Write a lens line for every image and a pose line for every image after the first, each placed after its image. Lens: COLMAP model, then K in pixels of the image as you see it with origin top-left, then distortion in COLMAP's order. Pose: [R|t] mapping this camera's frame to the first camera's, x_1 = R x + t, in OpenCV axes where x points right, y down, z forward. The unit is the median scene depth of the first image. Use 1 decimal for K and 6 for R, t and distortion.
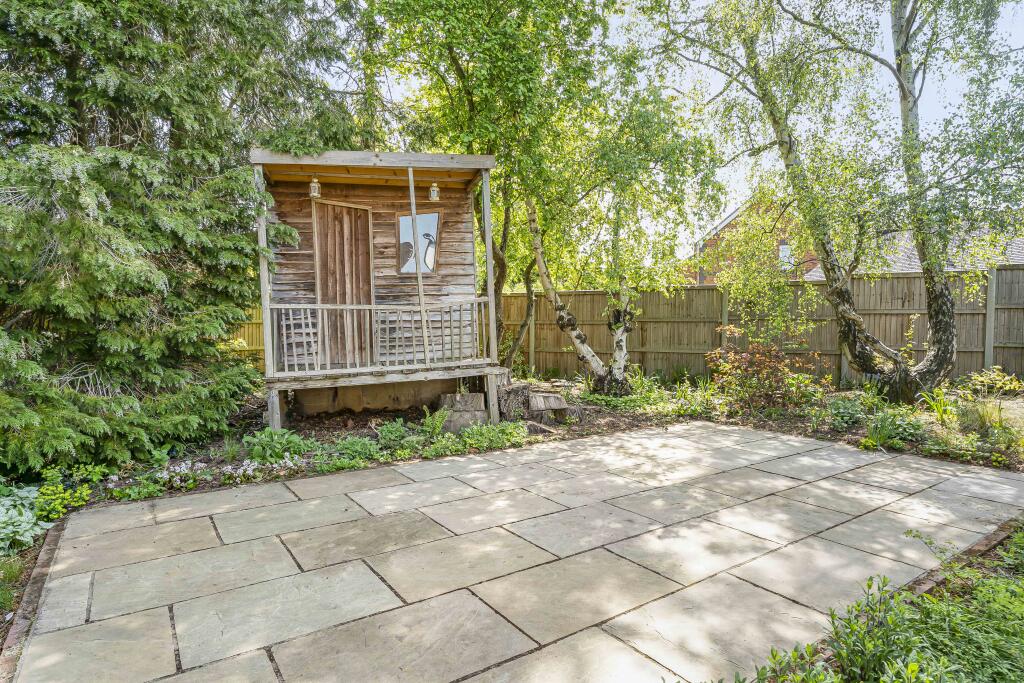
lens RADIAL K [[559.1, 0, 512.0], [0, 559.1, 341.5], [0, 0, 1]] dist [0.000450, 0.001300]
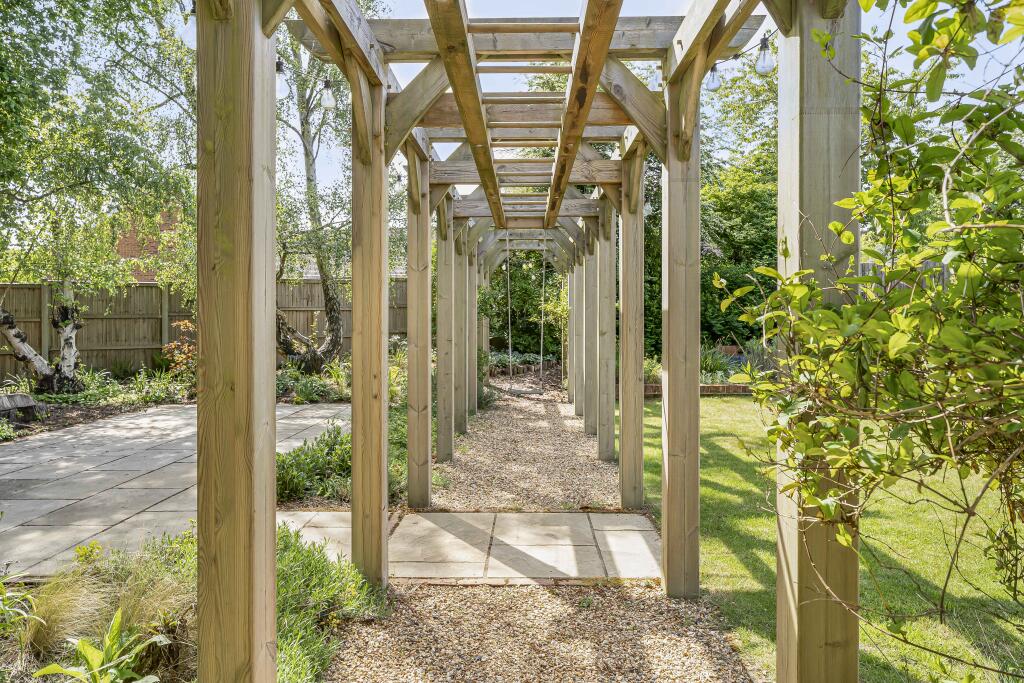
lens RADIAL K [[627.3, 0, 512.3], [0, 627.3, 309.0], [0, 0, 1]] dist [-0.000587, -0.000755]
pose [[0.583382, 0.001828, 0.812196, -0.262863], [0.037274, 0.998884, -0.029021, 0.009282], [-0.811342, 0.047204, 0.582663, -0.300010]]
